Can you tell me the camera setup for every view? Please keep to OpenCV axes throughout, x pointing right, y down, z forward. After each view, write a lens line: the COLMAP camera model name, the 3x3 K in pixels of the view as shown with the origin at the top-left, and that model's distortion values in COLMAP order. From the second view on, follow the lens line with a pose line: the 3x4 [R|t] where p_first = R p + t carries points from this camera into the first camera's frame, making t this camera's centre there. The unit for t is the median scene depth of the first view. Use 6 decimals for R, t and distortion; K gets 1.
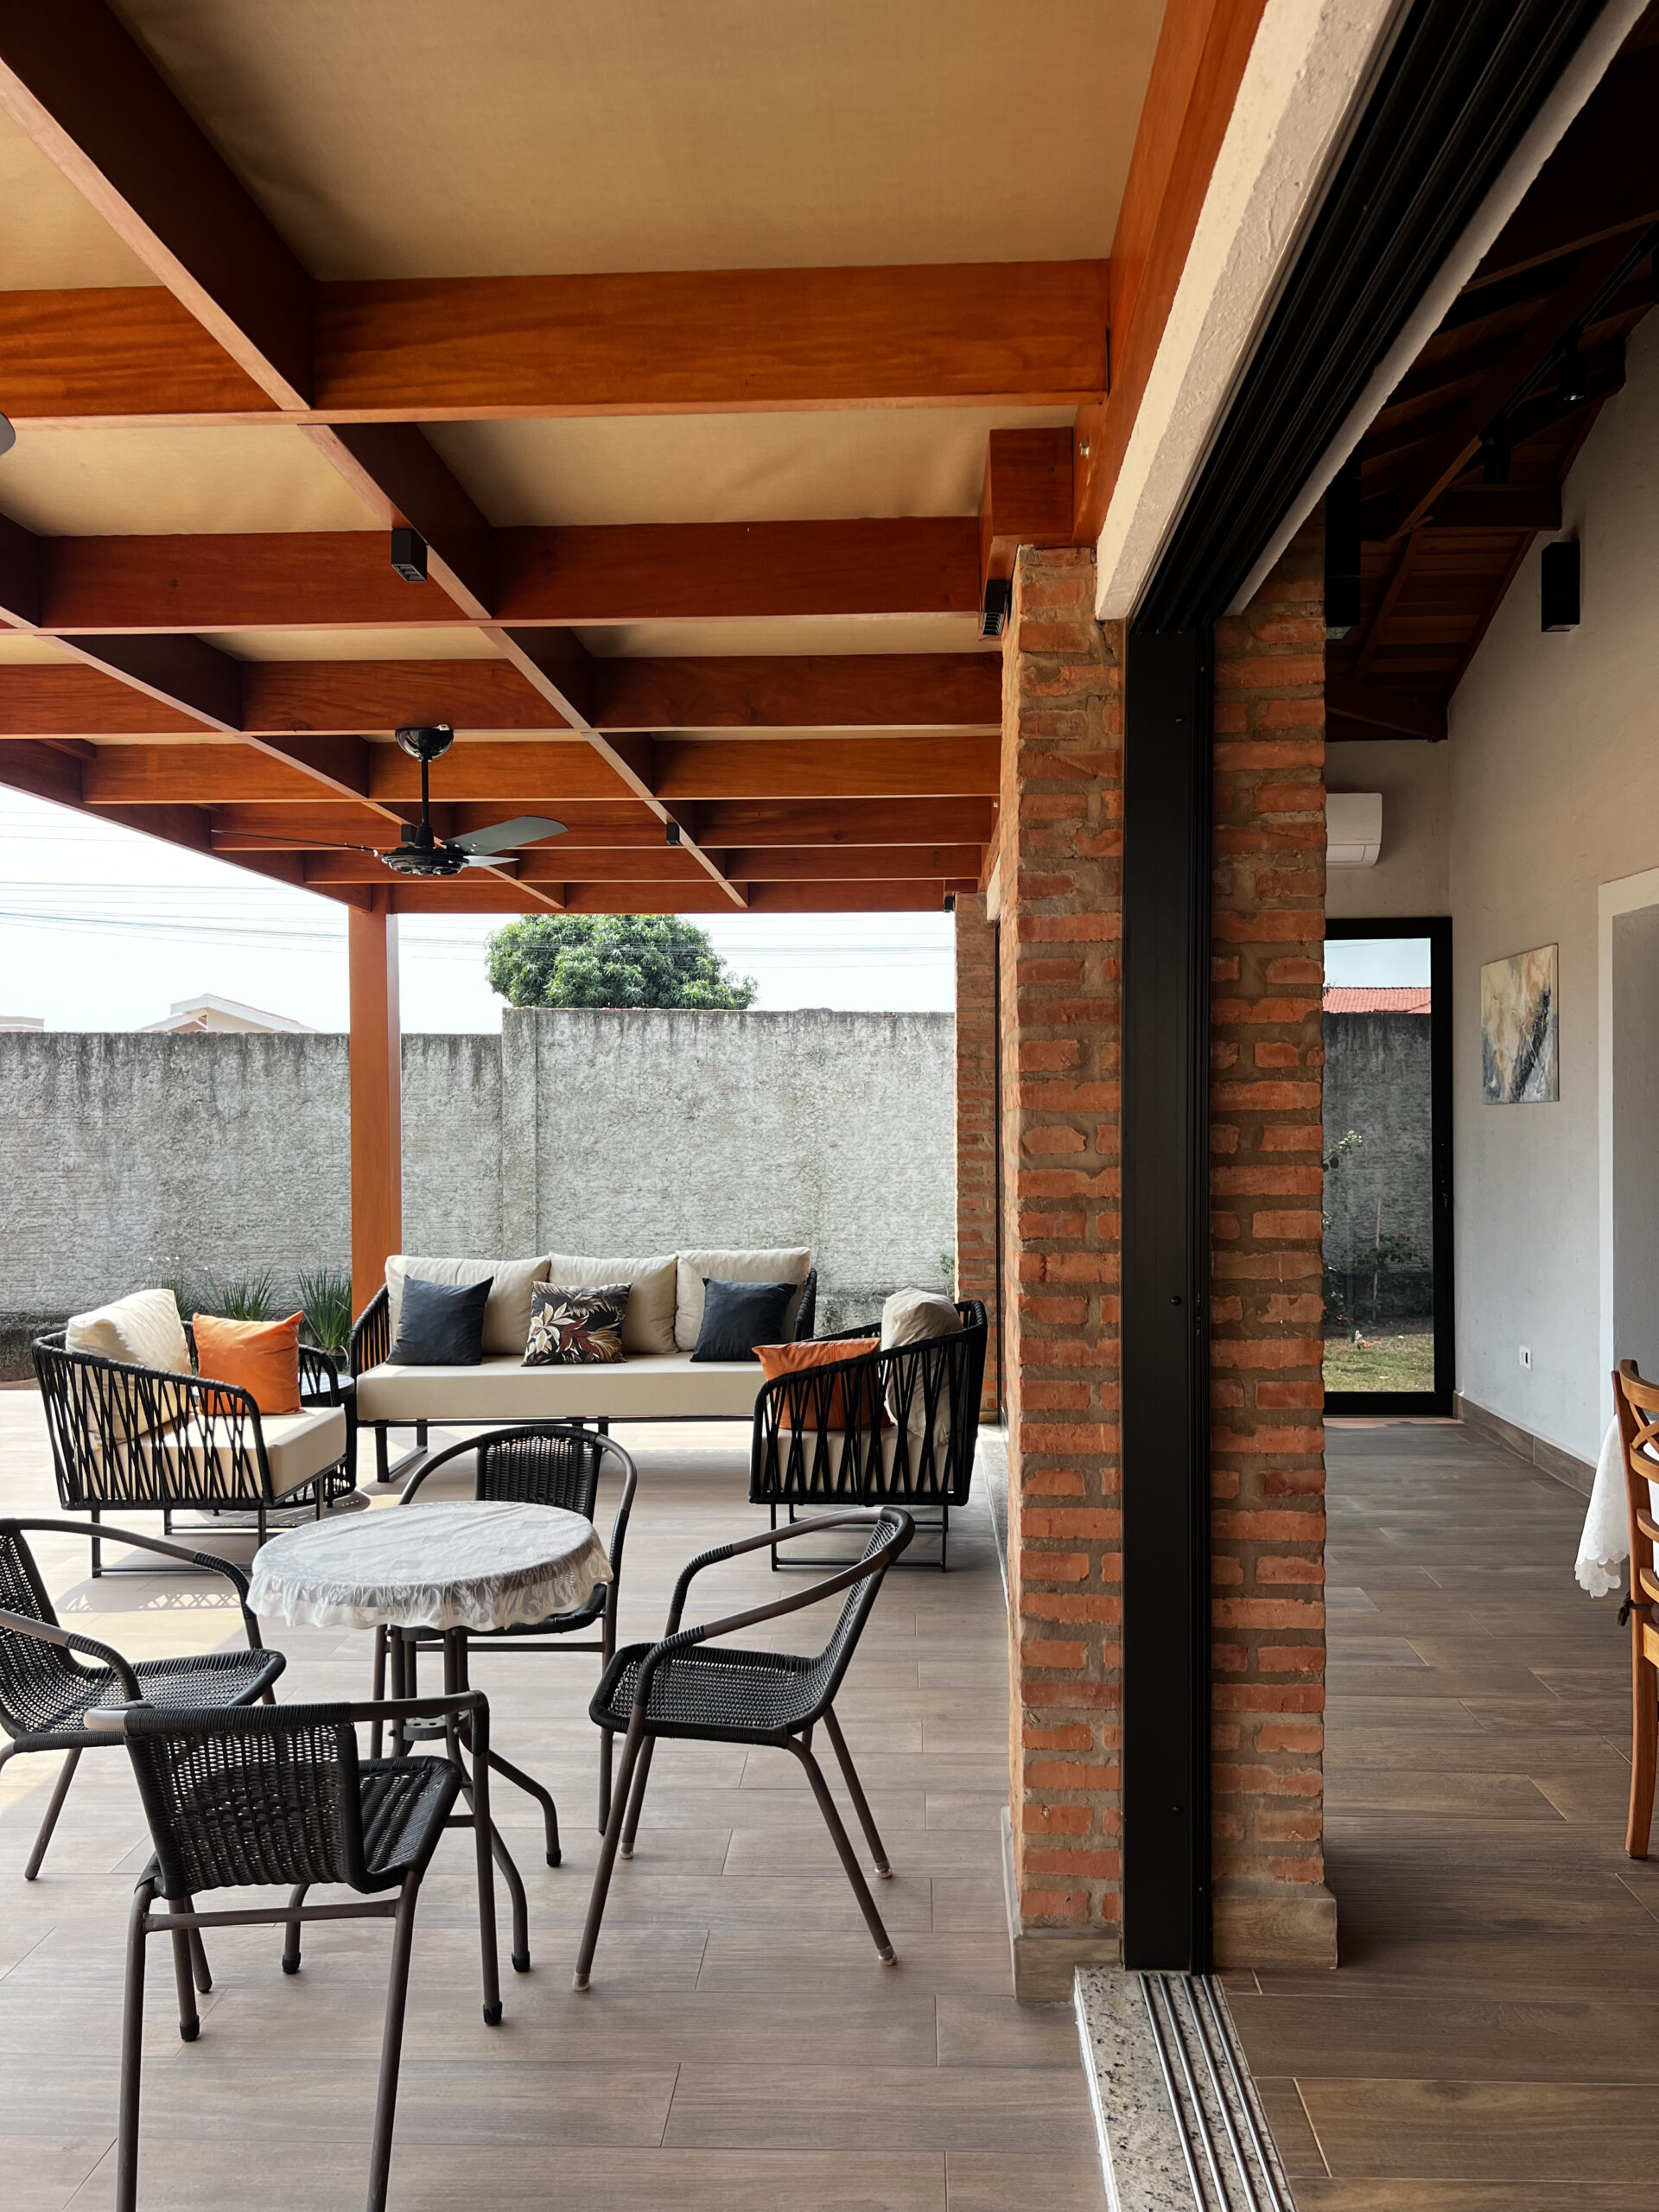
lens RADIAL K [[1665.5, 0, 849.8], [0, 1665.5, 1128.3], [0, 0, 1]] dist [0.064890, -0.075311]
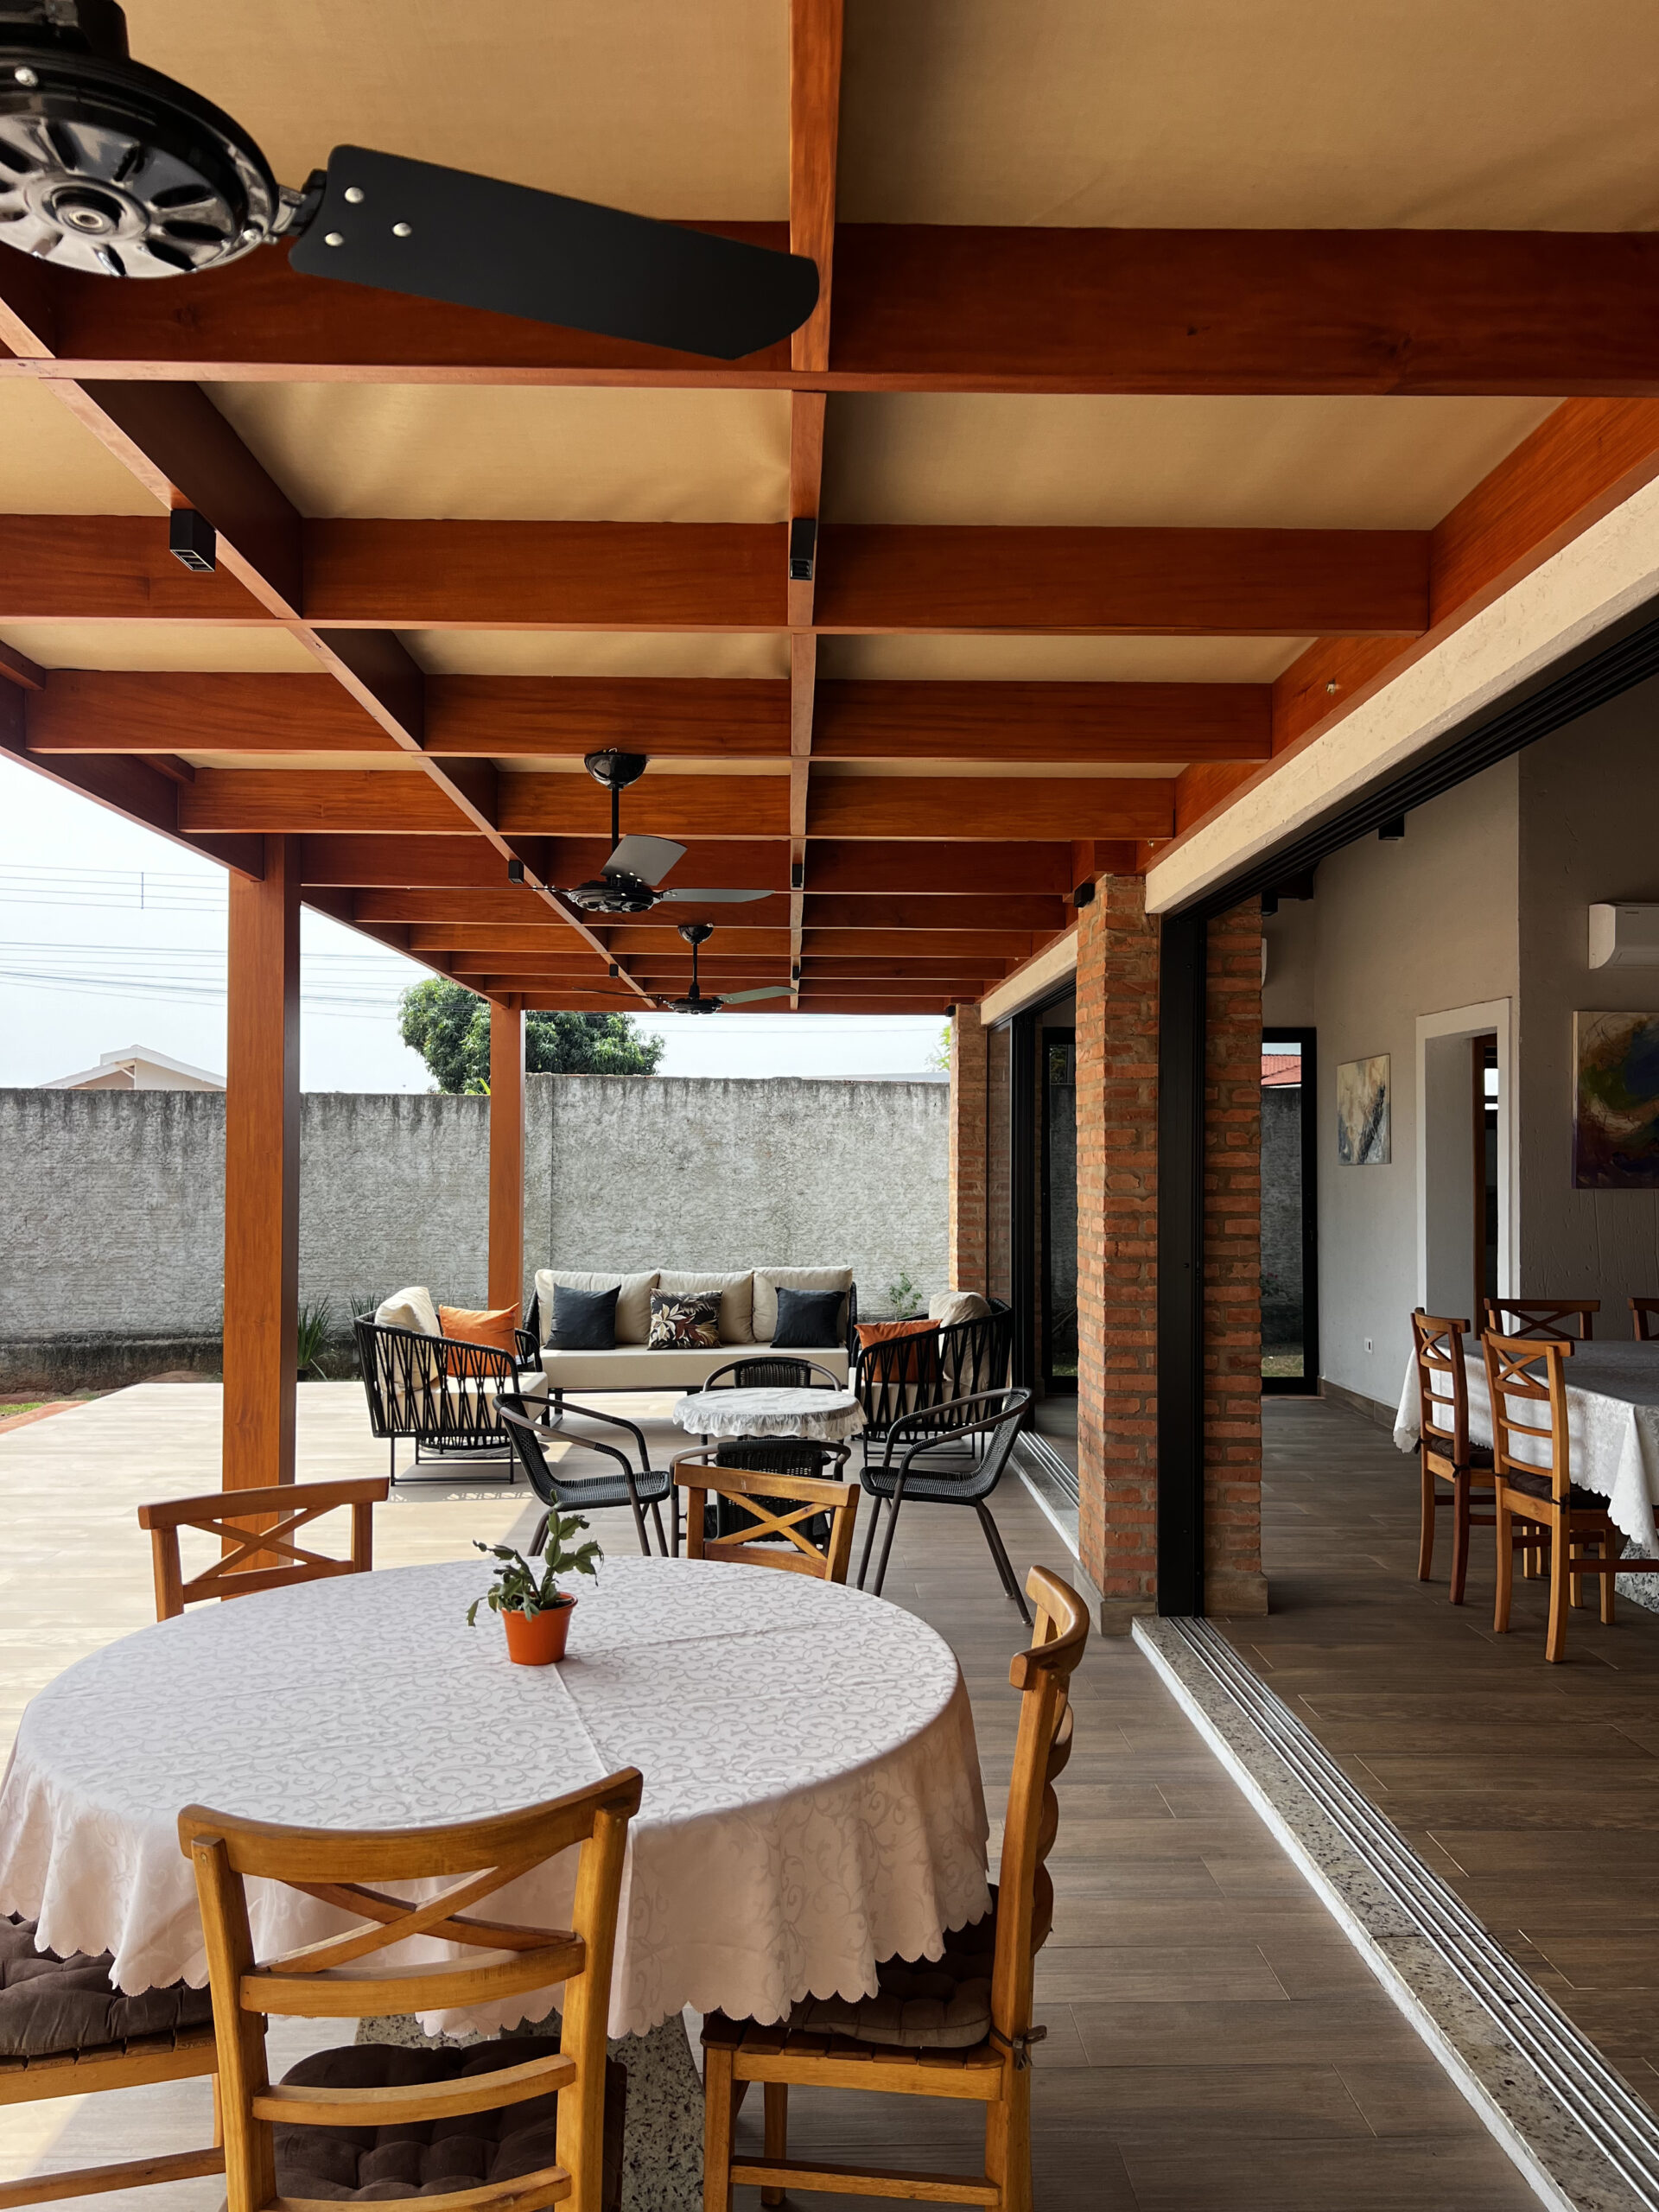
lens RADIAL K [[1665.5, 0, 843.2], [0, 1665.5, 1119.7], [0, 0, 1]] dist [0.064890, -0.075311]
pose [[0.997168, 0.012446, 0.074167, -0.156833], [-0.009671, 0.999244, -0.037651, 0.005298], [-0.074580, 0.036827, 0.996535, -0.408341]]
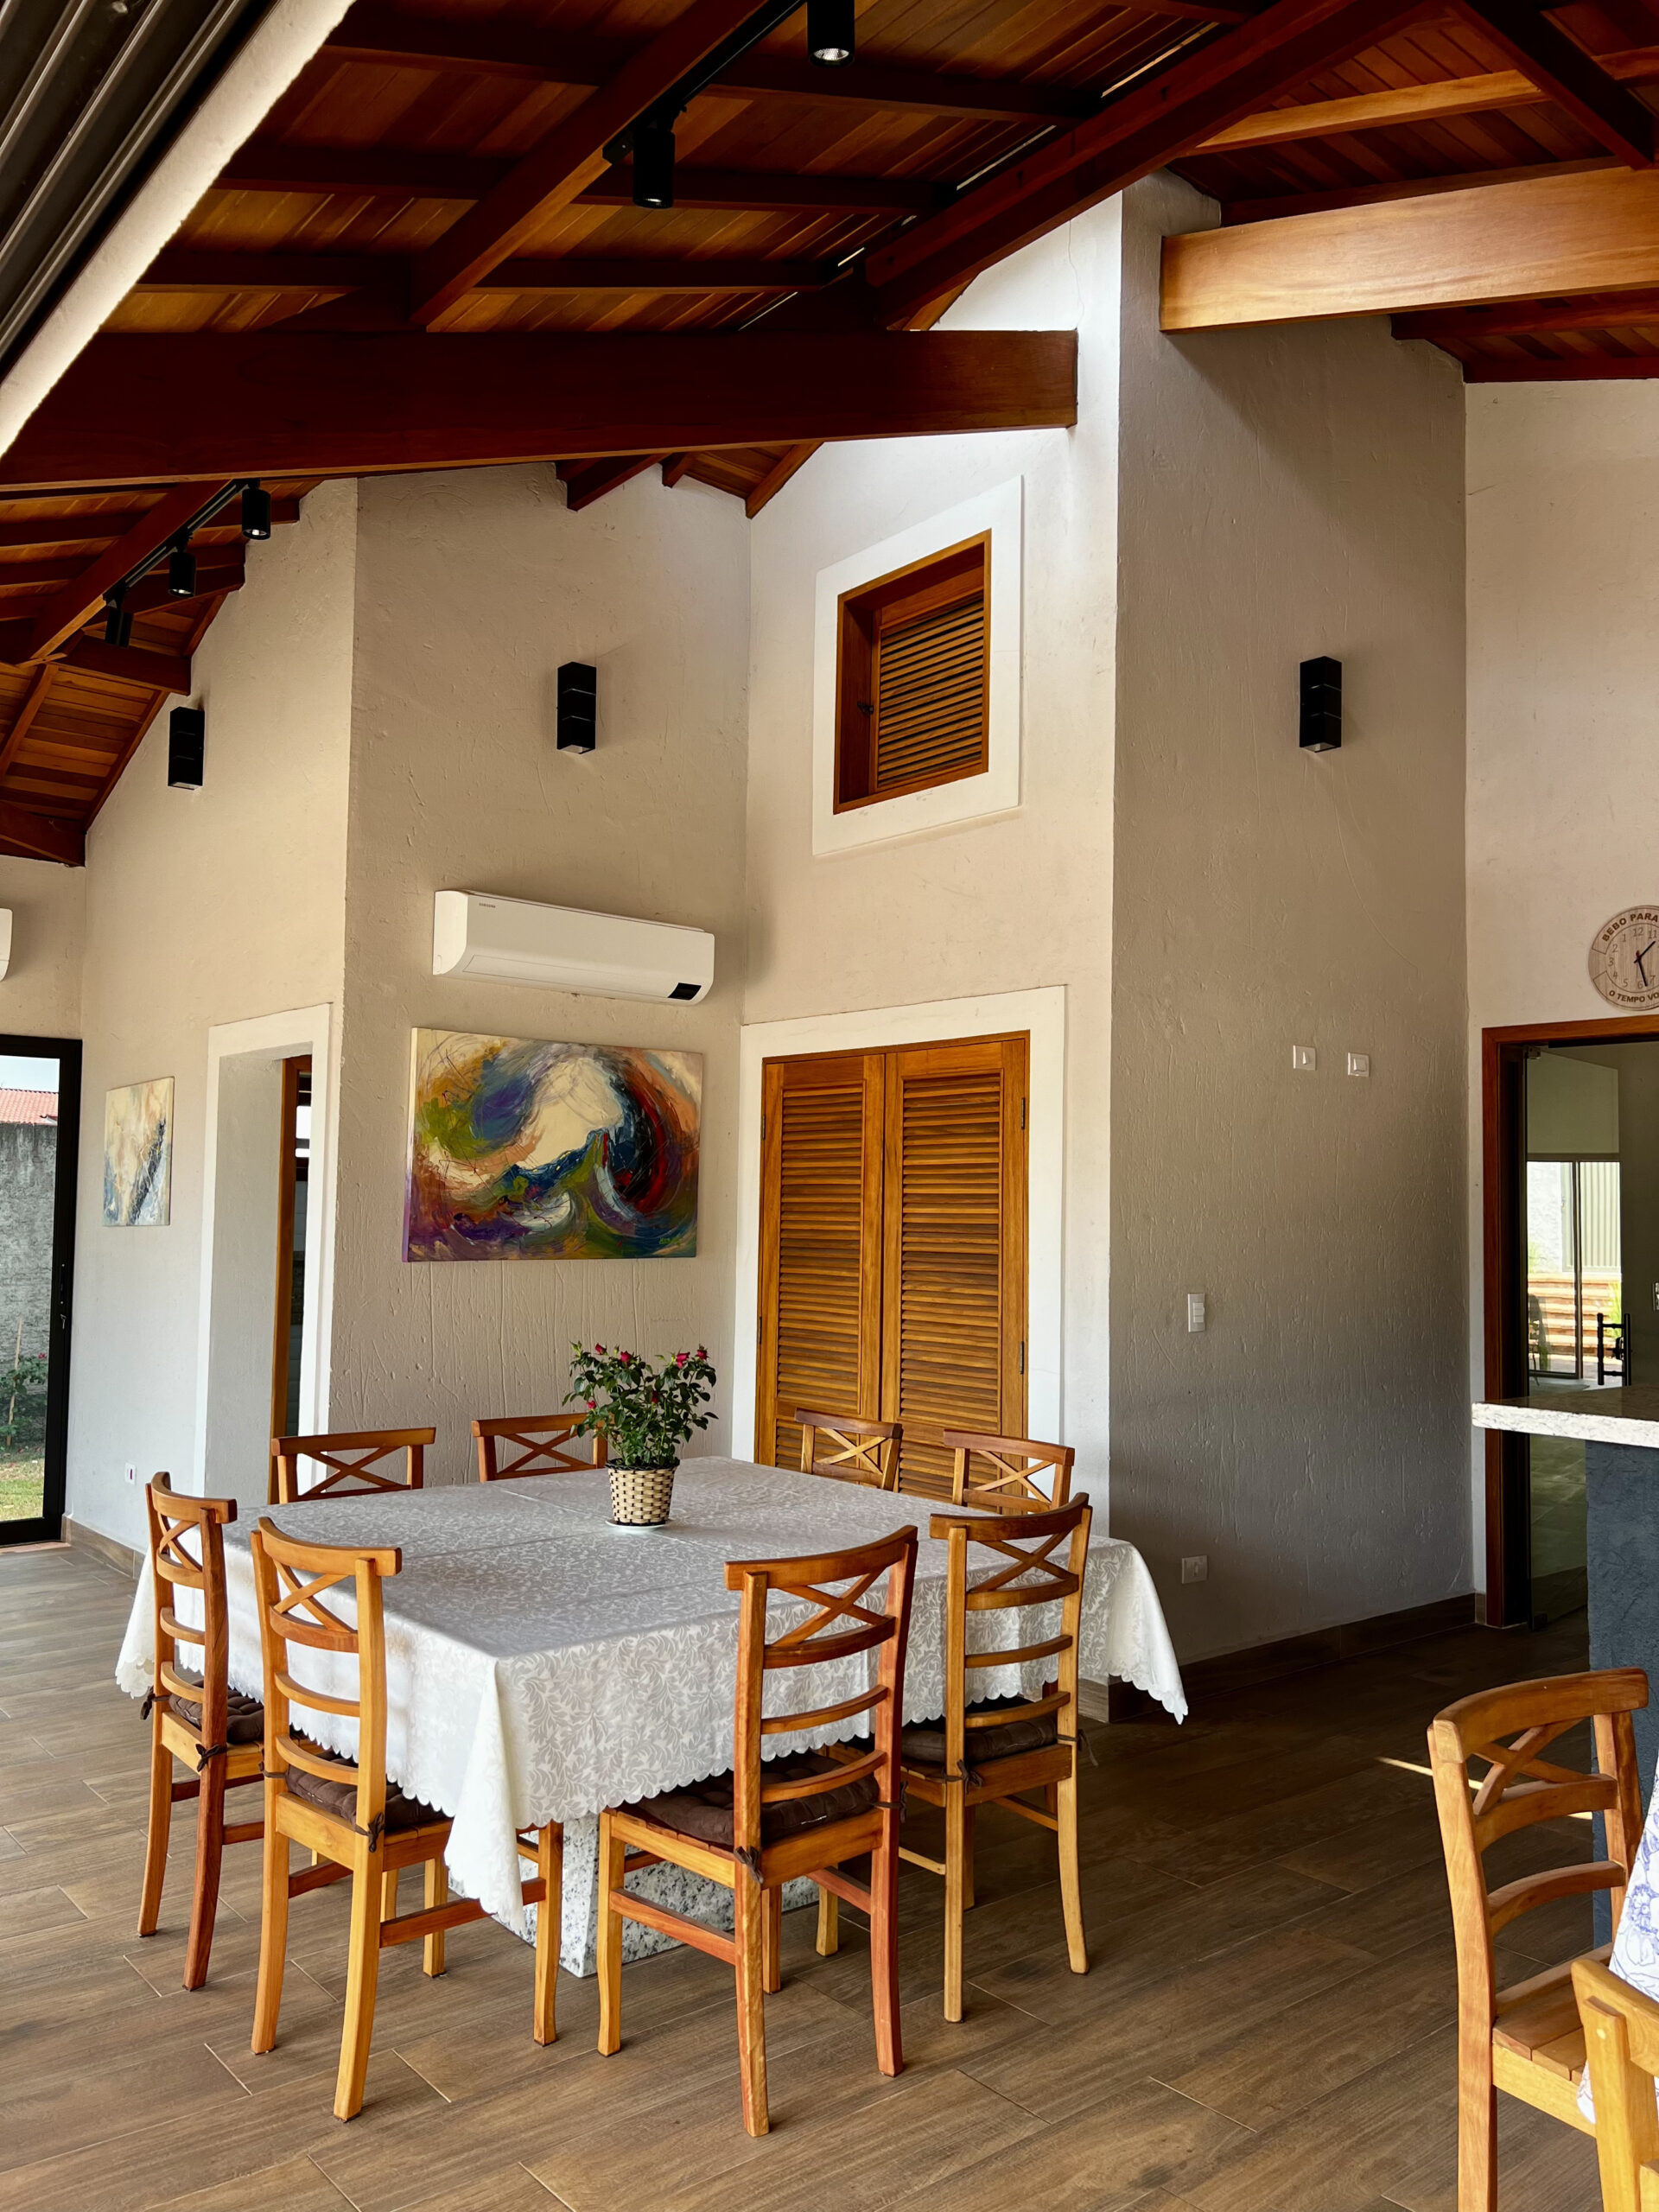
lens RADIAL K [[1665.5, 0, 832.1], [0, 1665.5, 1125.2], [0, 0, 1]] dist [0.064890, -0.075311]
pose [[0.739486, 0.054492, 0.670963, 0.018368], [-0.008839, 0.997418, -0.071263, -0.007595], [-0.673114, 0.046767, 0.738059, -0.065081]]
